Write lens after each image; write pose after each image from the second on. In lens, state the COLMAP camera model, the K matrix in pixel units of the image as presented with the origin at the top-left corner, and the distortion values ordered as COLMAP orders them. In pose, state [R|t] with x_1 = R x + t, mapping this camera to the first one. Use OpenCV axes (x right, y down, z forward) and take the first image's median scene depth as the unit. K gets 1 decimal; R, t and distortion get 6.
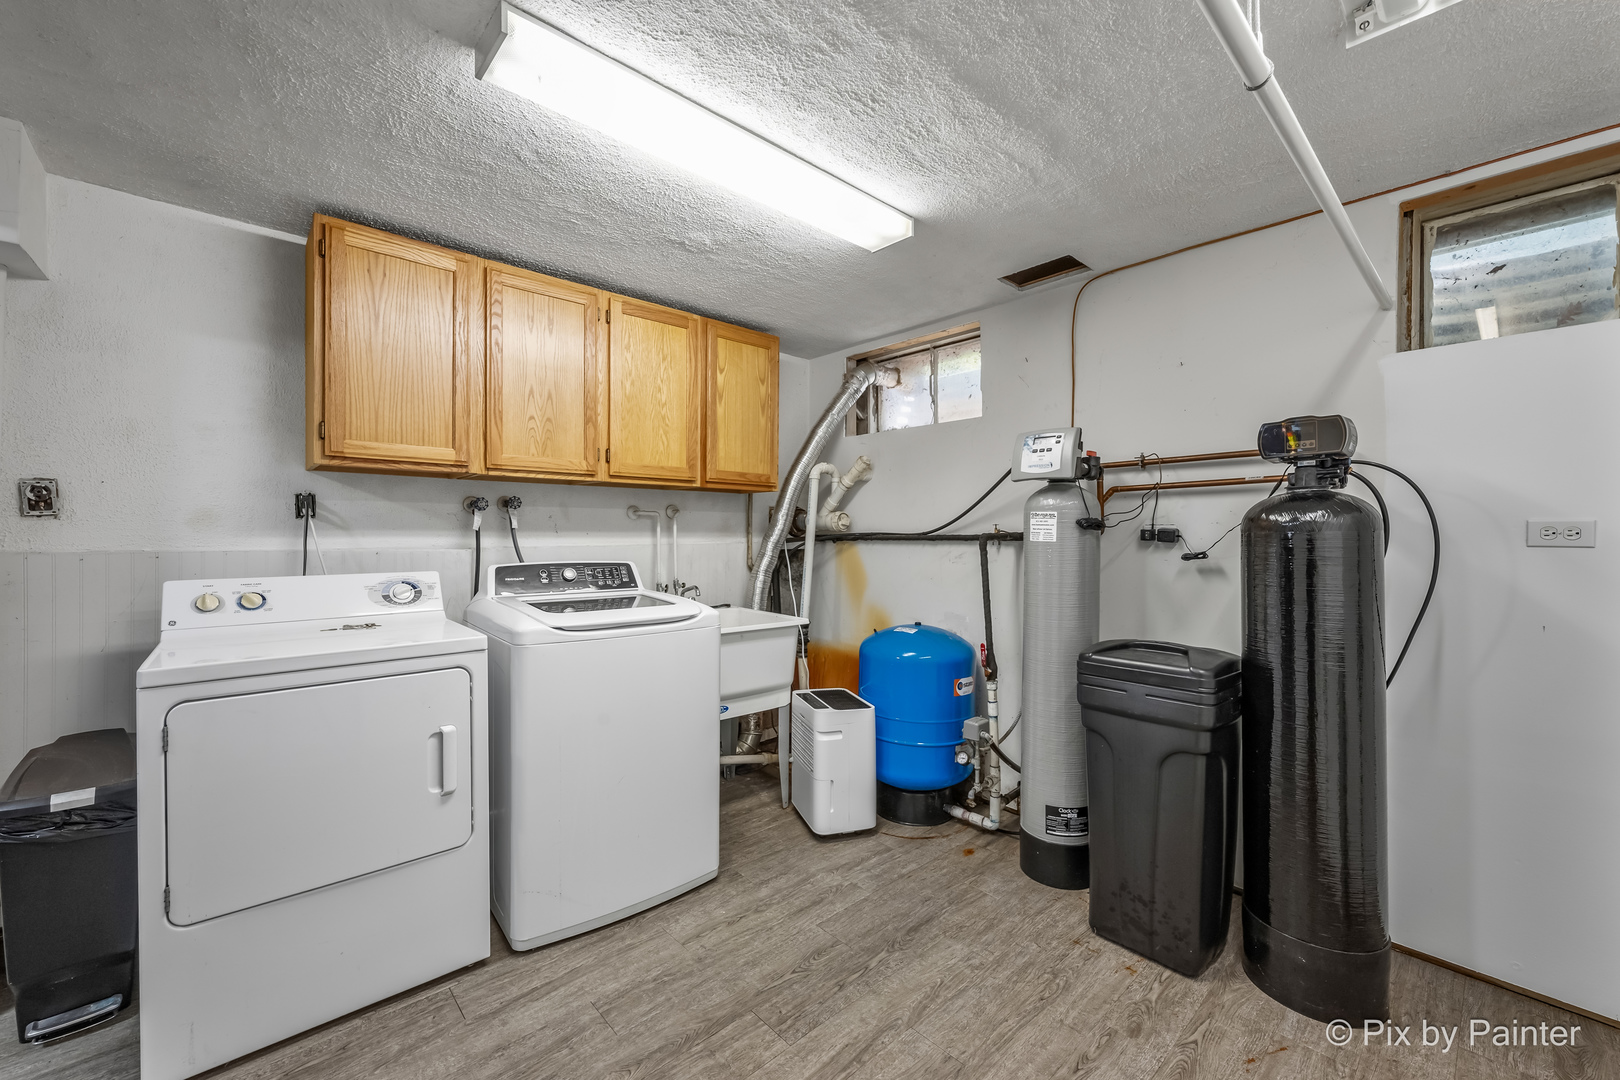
lens RADIAL K [[650.4, 0, 804.0], [0, 650.4, 535.7], [0, 0, 1]] dist [0.000152, 0.000151]
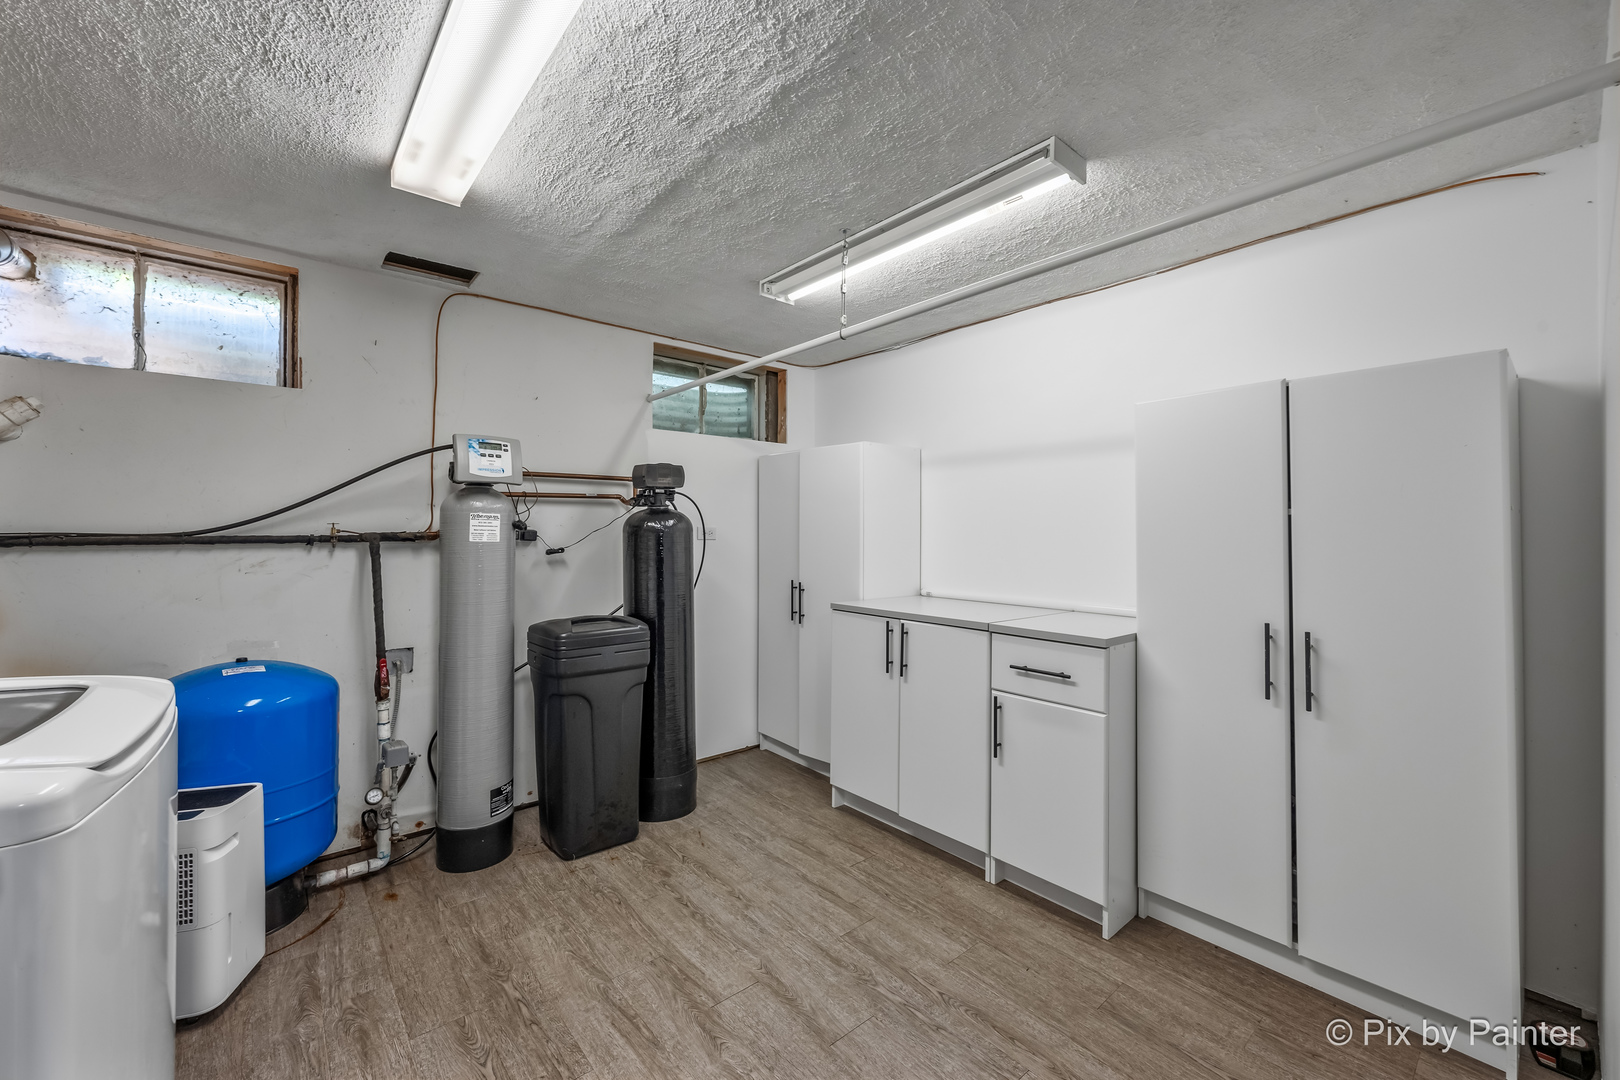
lens RADIAL K [[649.1, 0, 812.8], [0, 649.1, 530.3], [0, 0, 1]] dist [0.001030, 0.000215]
pose [[0.025975, -0.000484, 0.999662, -0.718713], [0.001552, 0.999999, 0.000444, -0.010107], [-0.999661, 0.001540, 0.025976, 0.478929]]
